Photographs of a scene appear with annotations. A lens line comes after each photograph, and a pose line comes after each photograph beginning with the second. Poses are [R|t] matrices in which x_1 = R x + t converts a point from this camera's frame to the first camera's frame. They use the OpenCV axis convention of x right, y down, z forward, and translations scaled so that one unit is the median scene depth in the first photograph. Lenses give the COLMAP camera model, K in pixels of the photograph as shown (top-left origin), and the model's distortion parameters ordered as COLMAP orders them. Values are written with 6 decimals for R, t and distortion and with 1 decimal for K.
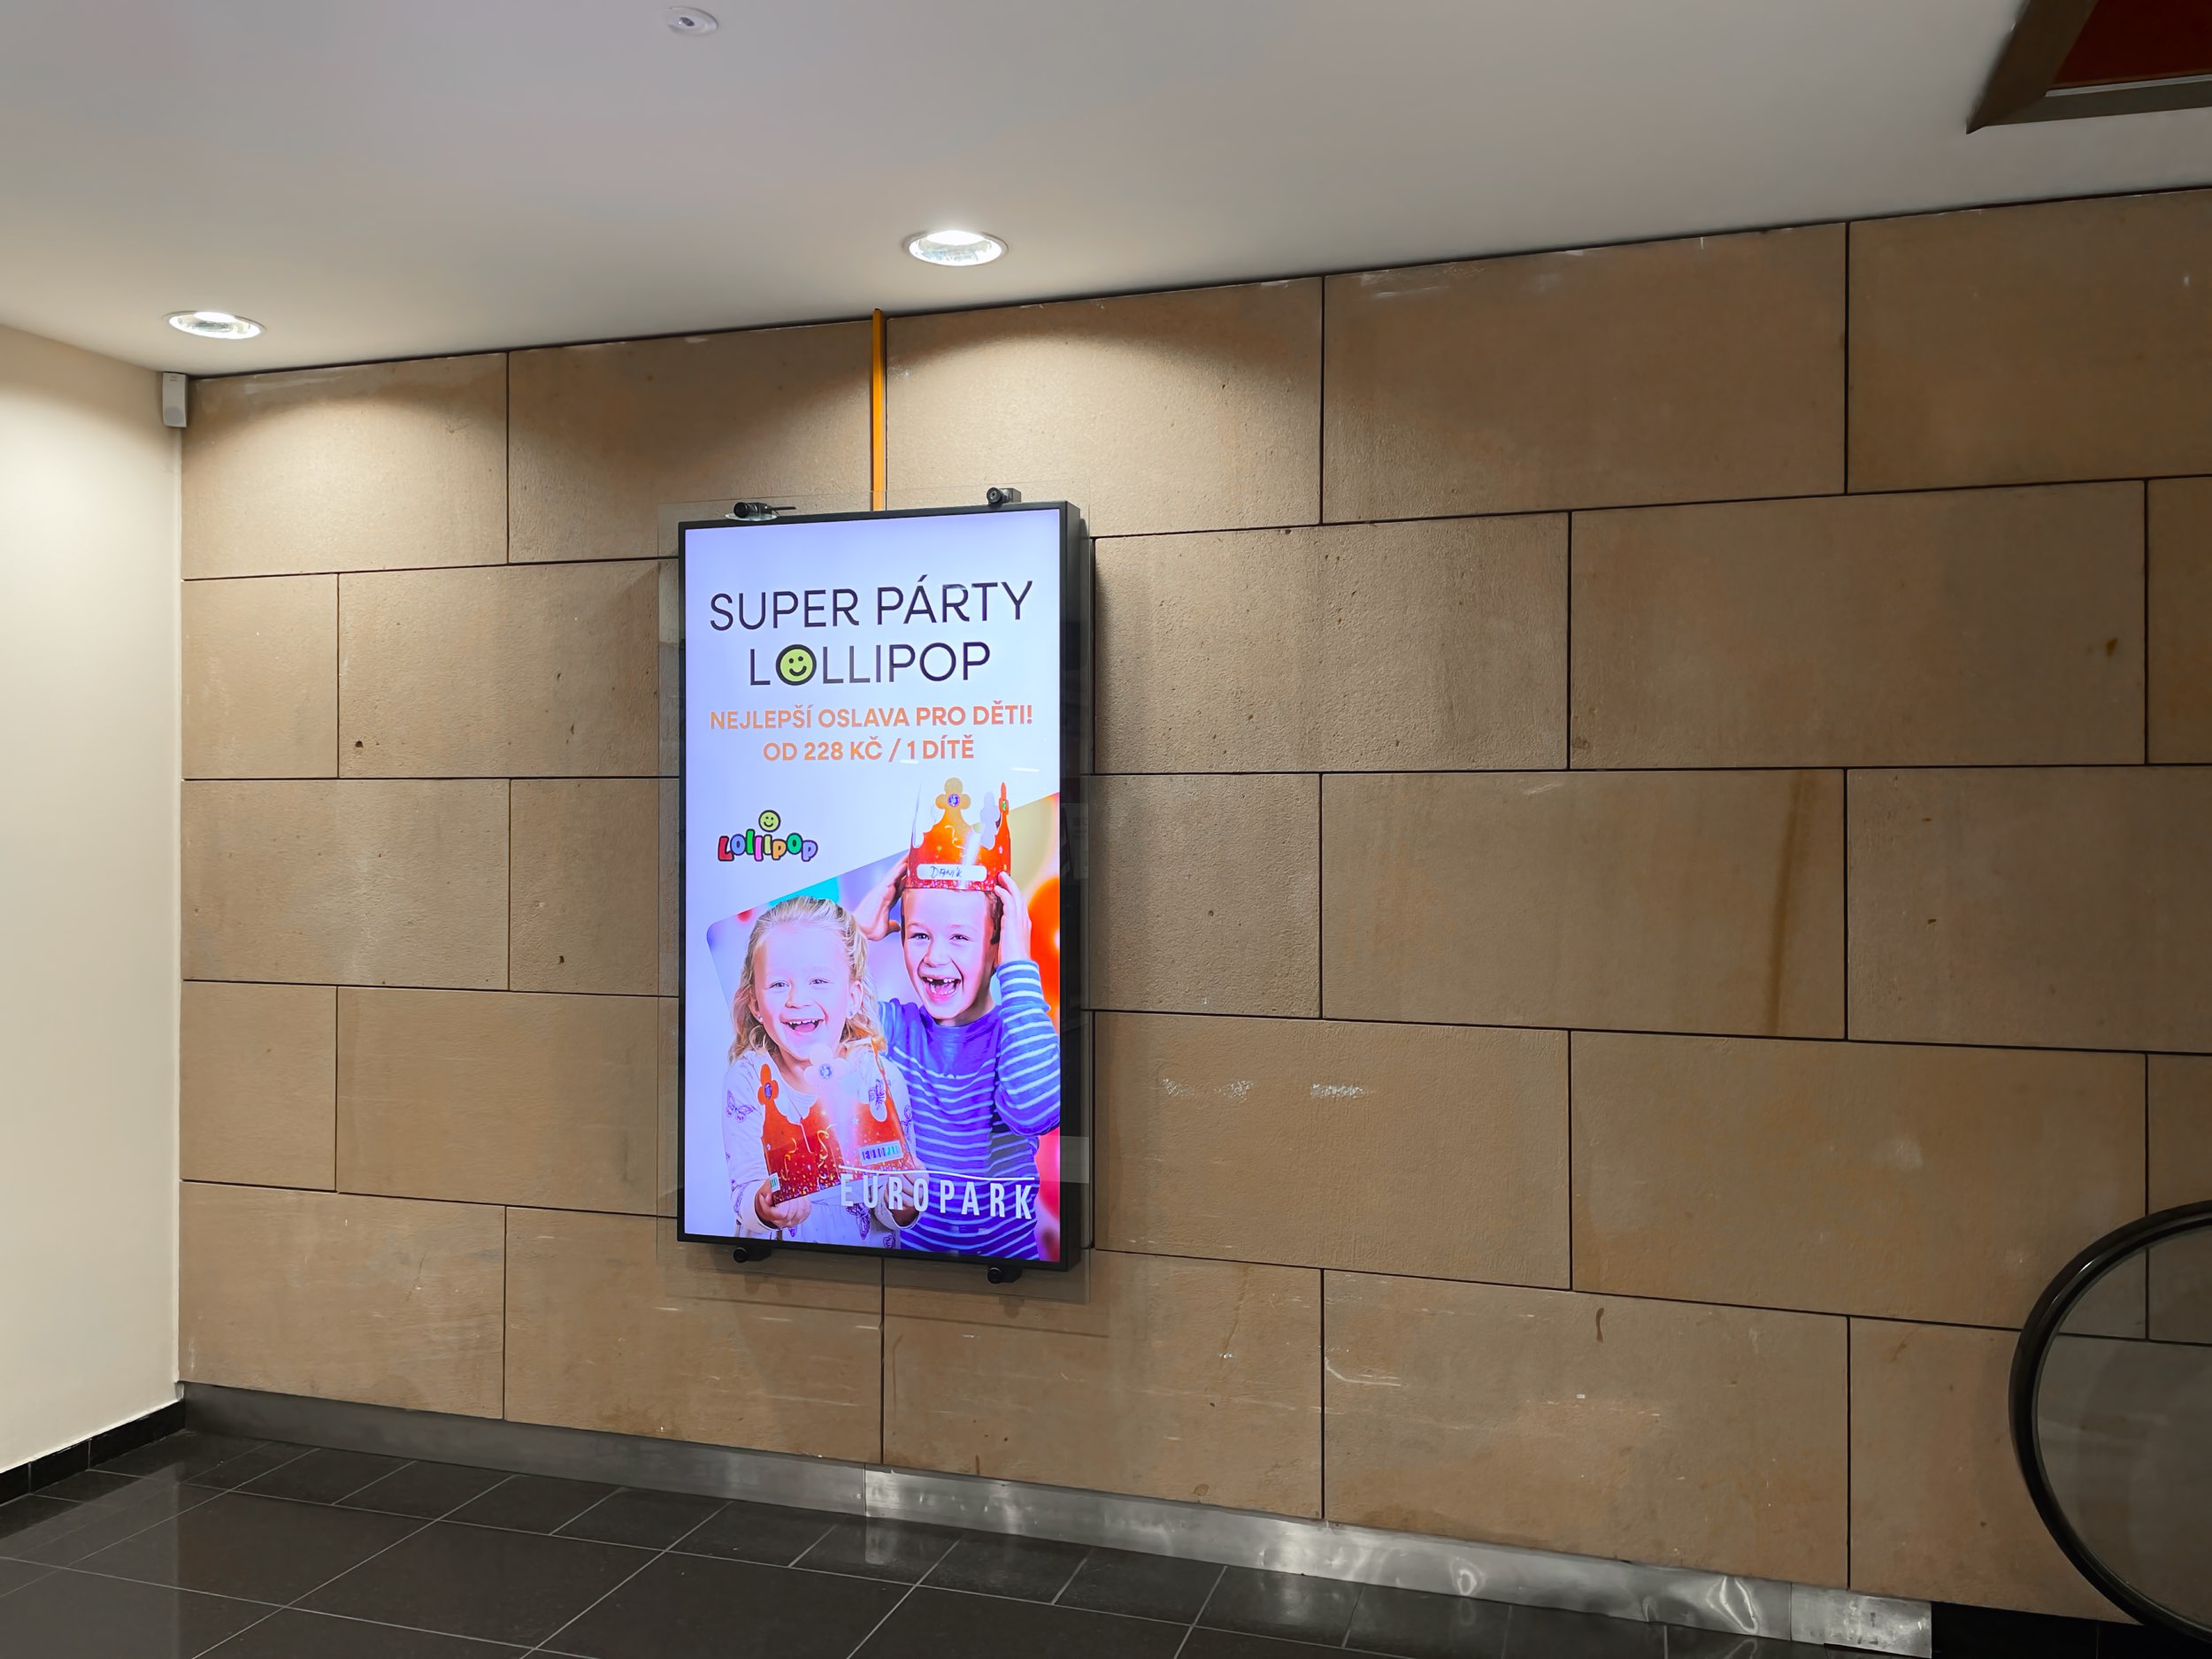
lens RADIAL K [[1663.8, 0, 1101.6], [0, 1663.8, 811.8], [0, 0, 1]] dist [0.079022, -0.105966]
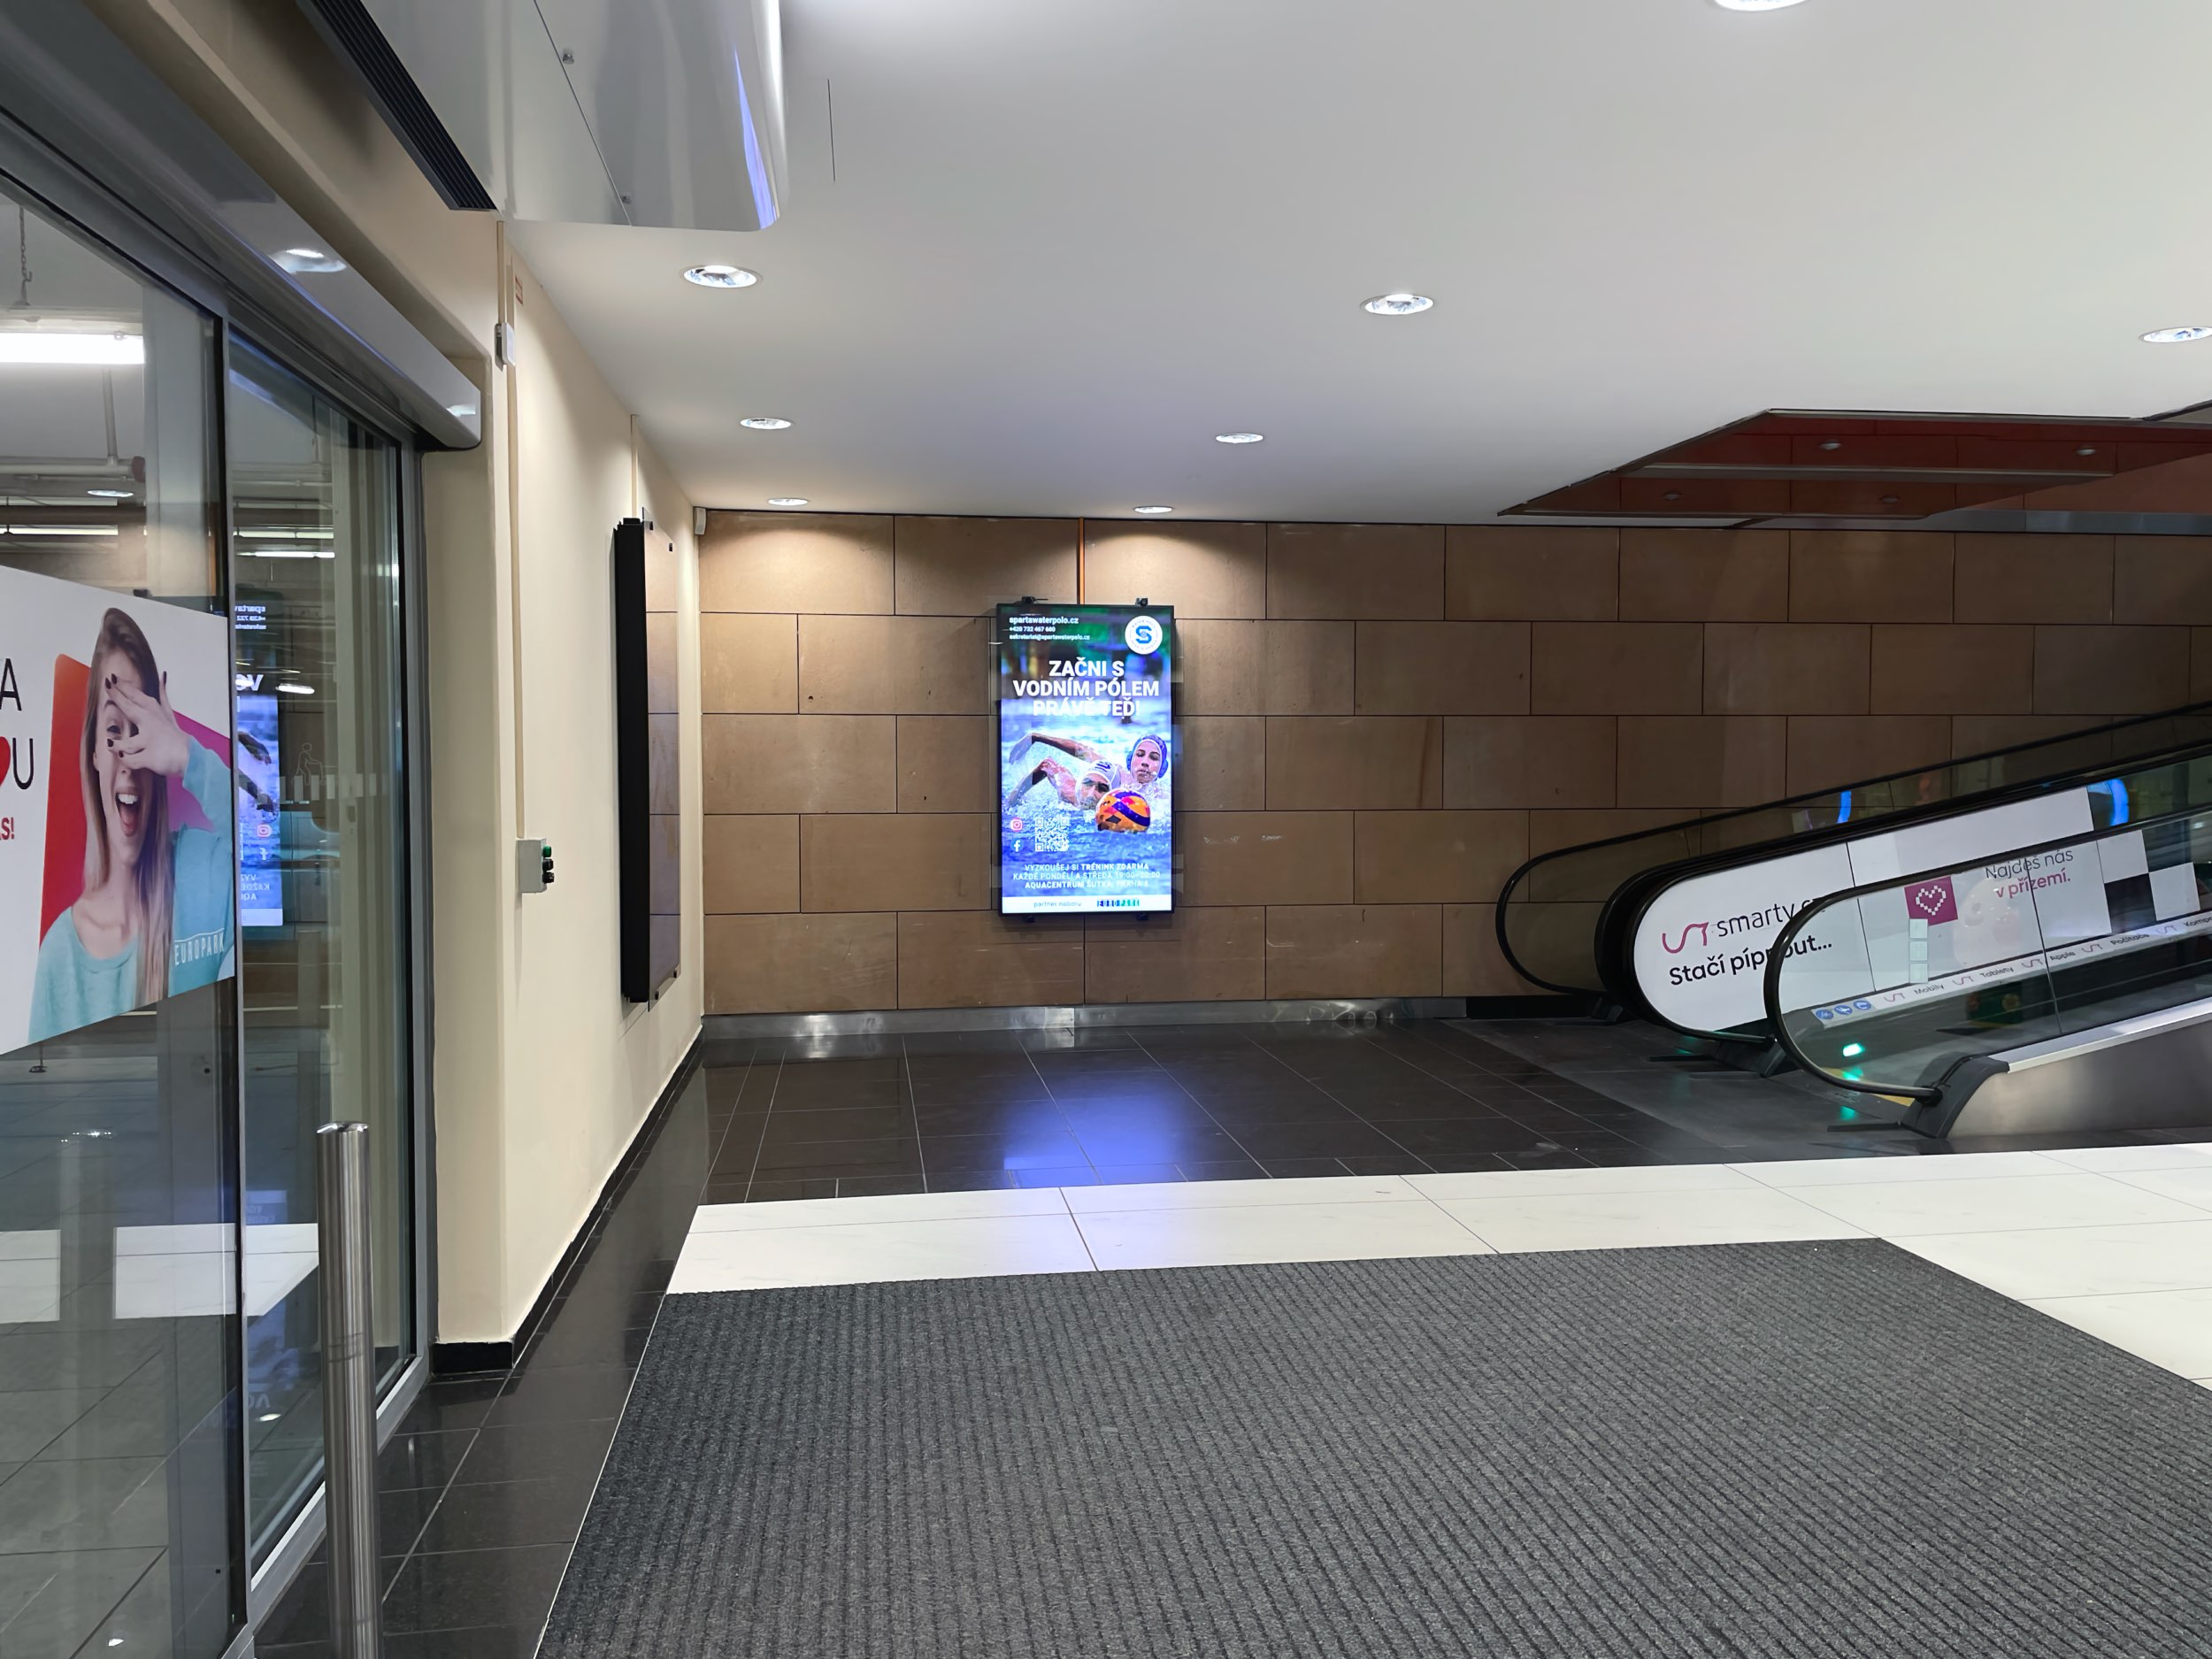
lens RADIAL K [[1663.8, 0, 1107.5], [0, 1663.8, 816.1], [0, 0, 1]] dist [0.079022, -0.105966]
pose [[0.901564, -0.018205, 0.432263, -1.063253], [0.000629, 0.999168, 0.040767, 0.023530], [-0.432646, -0.036482, 0.900826, -1.079380]]
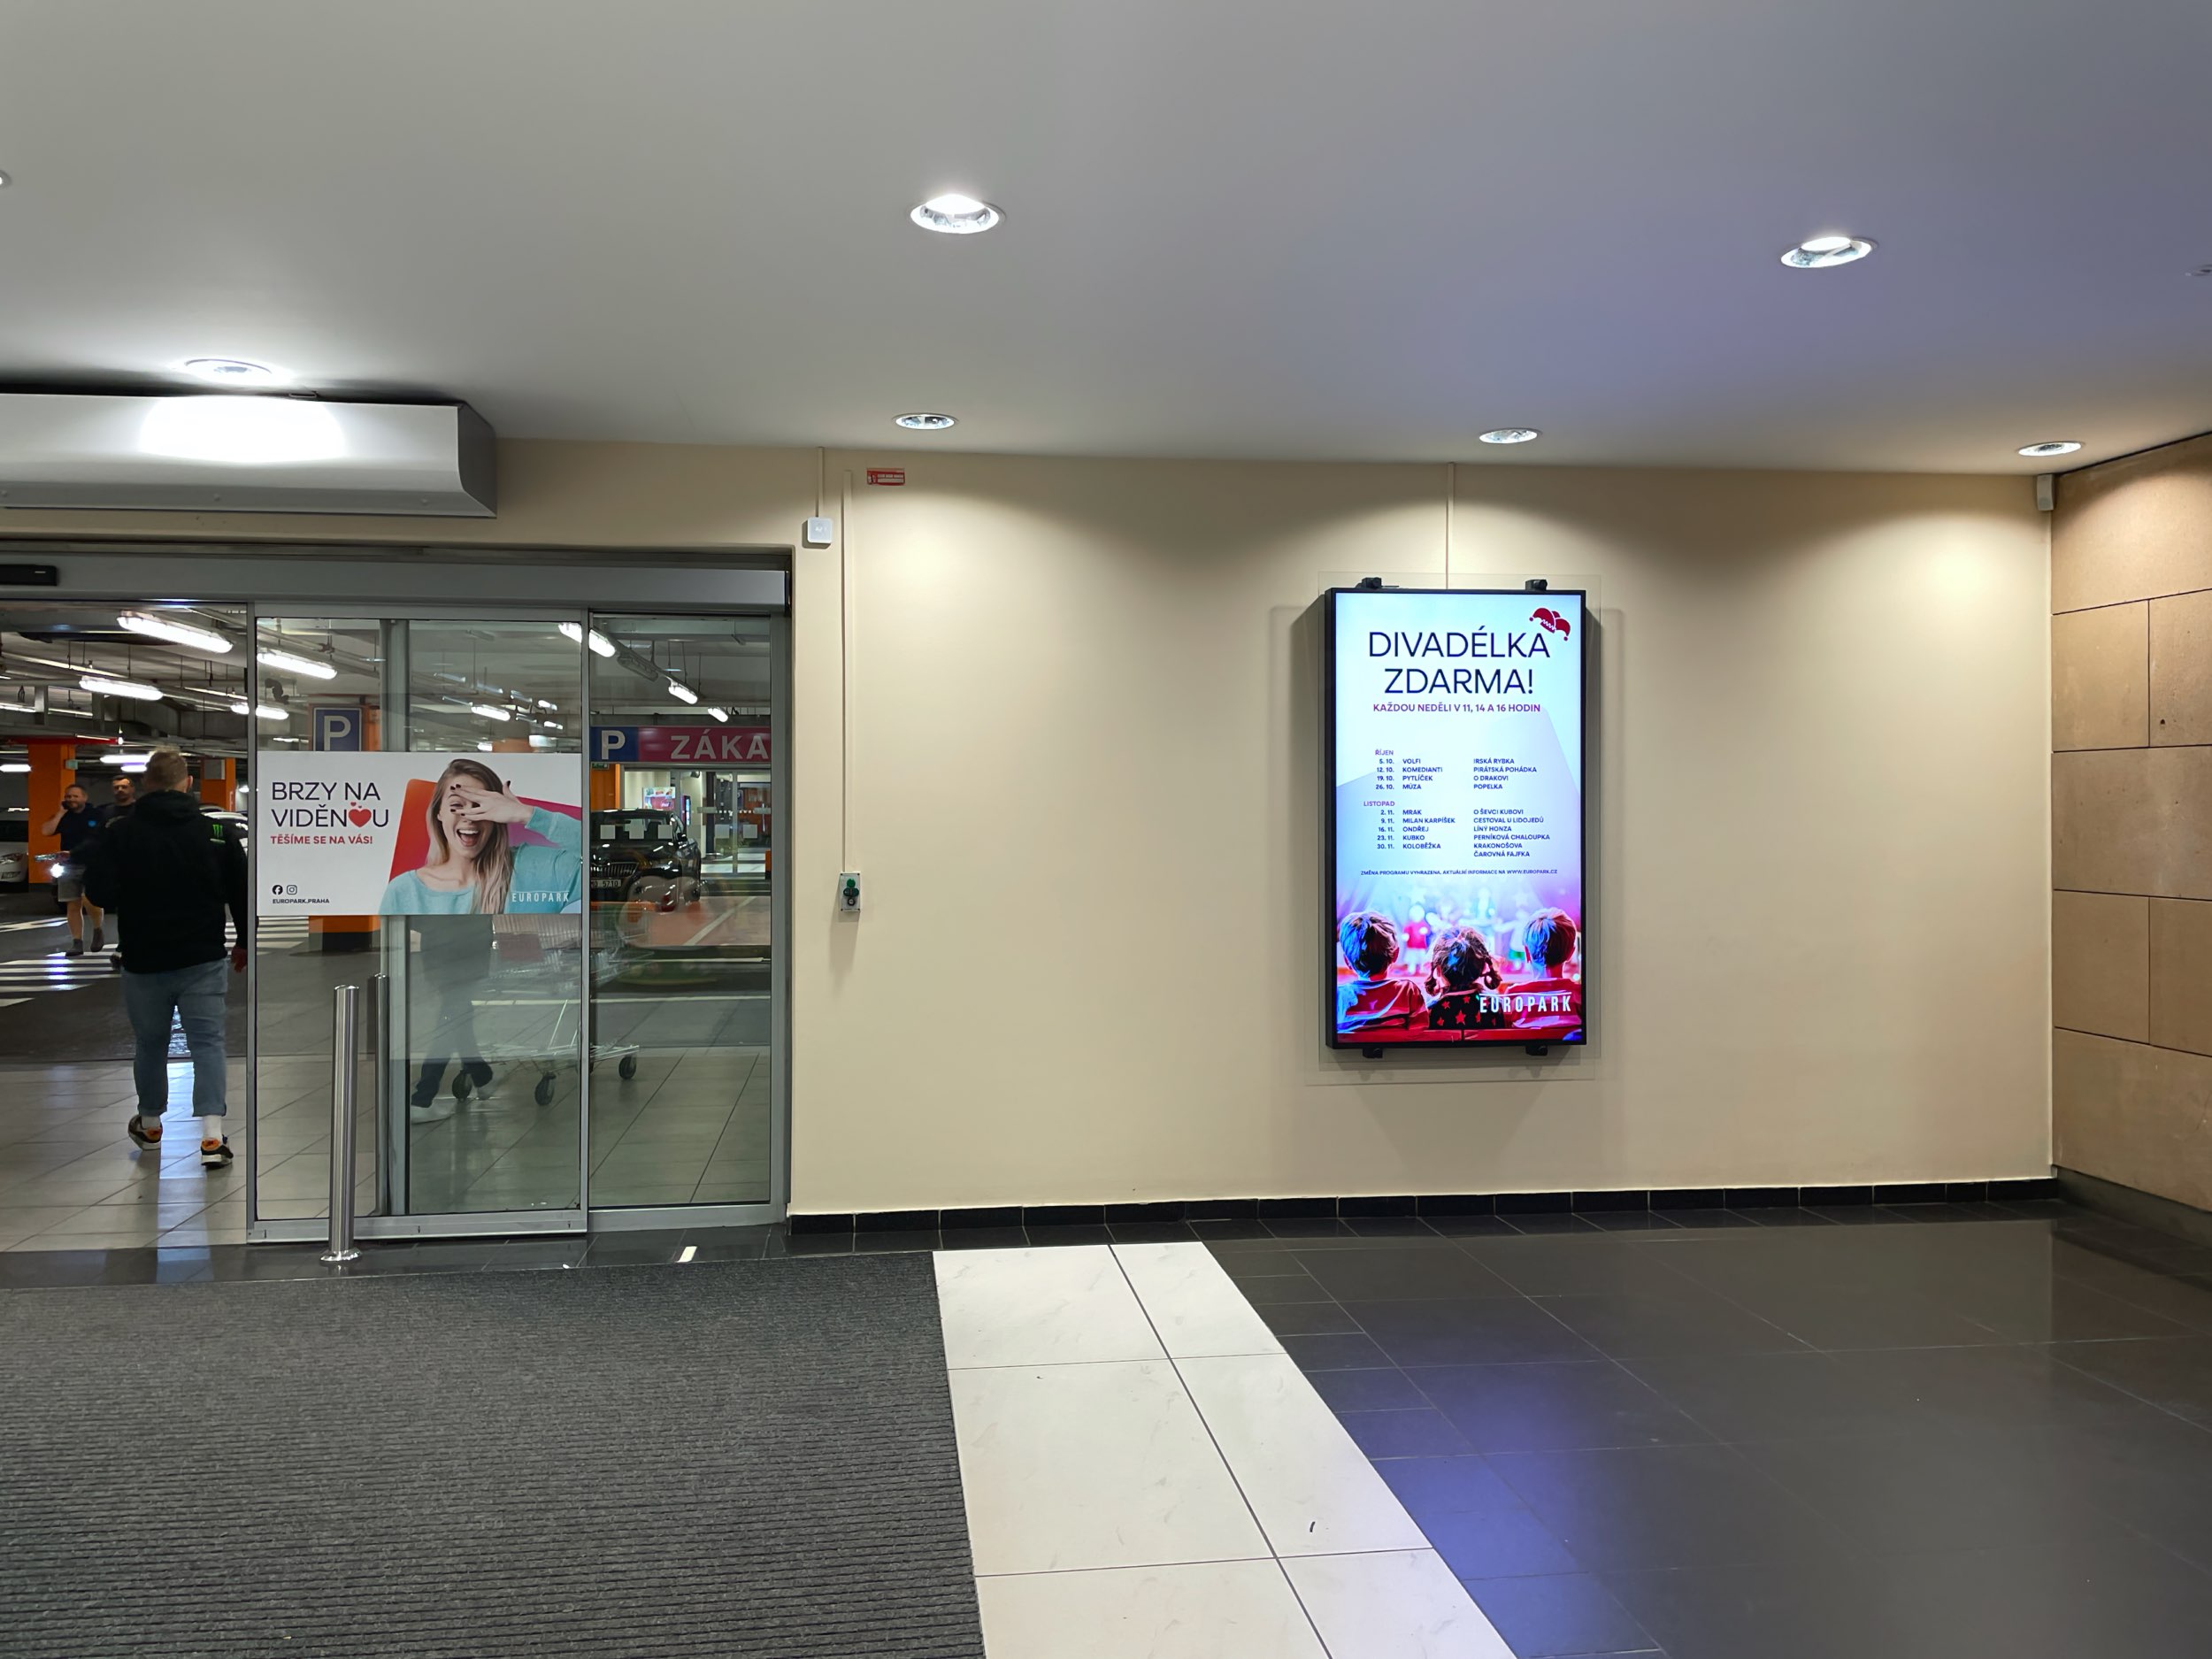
lens RADIAL K [[1663.8, 0, 1096.0], [0, 1663.8, 809.4], [0, 0, 1]] dist [0.079022, -0.105966]
pose [[0.421333, -0.001087, -0.906905, 0.471056], [0.007534, 0.999969, 0.002302, 0.022935], [0.906875, -0.007802, 0.421328, -0.398092]]
